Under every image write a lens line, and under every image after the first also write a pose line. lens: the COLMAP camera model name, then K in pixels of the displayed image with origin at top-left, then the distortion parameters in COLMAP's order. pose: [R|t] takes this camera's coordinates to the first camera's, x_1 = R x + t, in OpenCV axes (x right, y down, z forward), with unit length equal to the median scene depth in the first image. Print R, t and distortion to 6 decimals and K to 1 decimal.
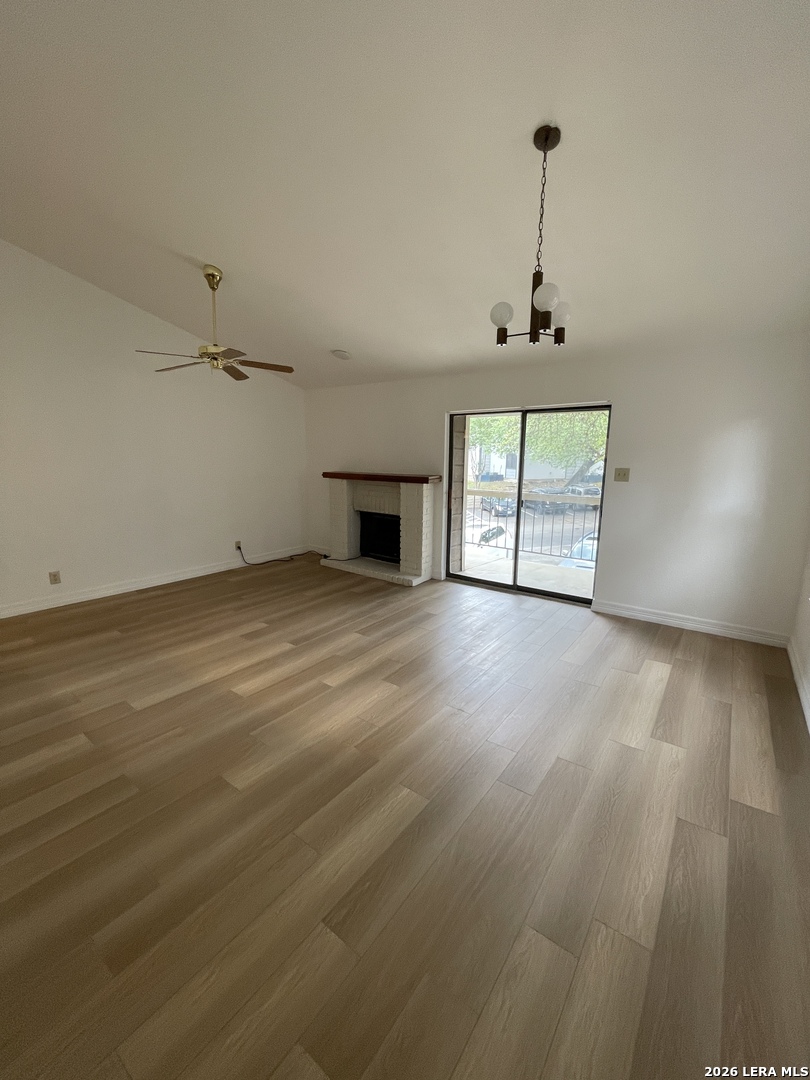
lens RADIAL K [[441.3, 0, 405.0], [0, 441.3, 540.0], [0, 0, 1]] dist [0.000512, -0.000117]
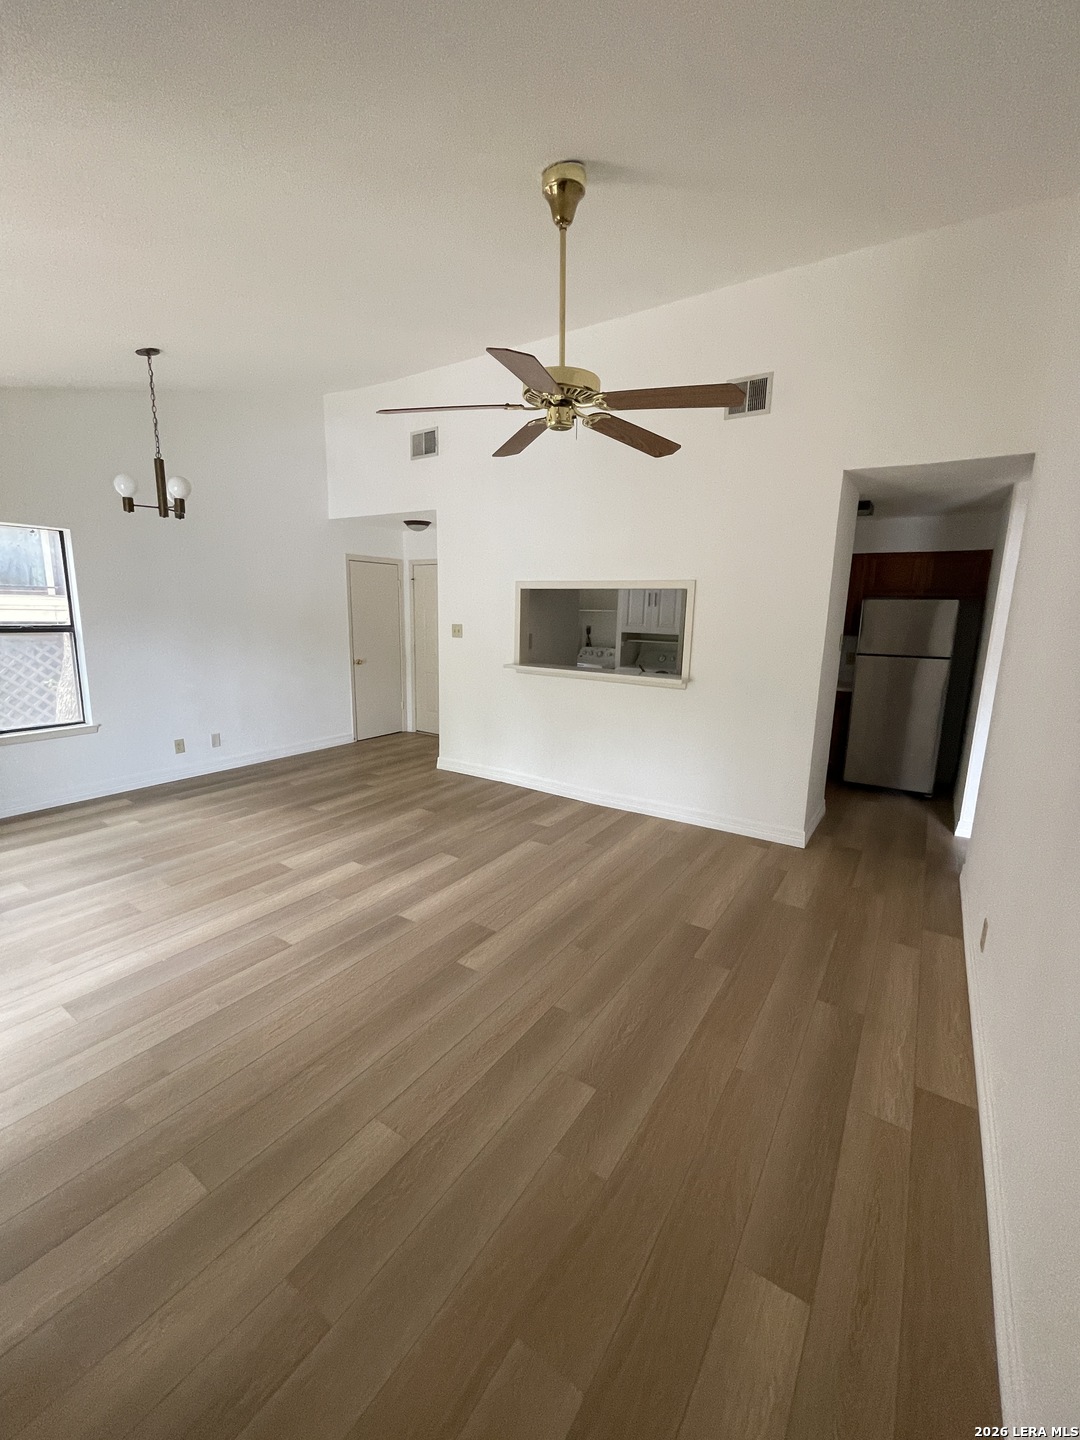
lens RADIAL K [[588.4, 0, 540.0], [0, 588.4, 720.0], [0, 0, 1]] dist [0.000512, -0.000117]
pose [[-0.998491, -0.017781, -0.051955, -0.393421], [-0.035907, 0.927235, 0.372754, -0.342651], [0.041546, 0.374057, -0.926474, 1.643945]]
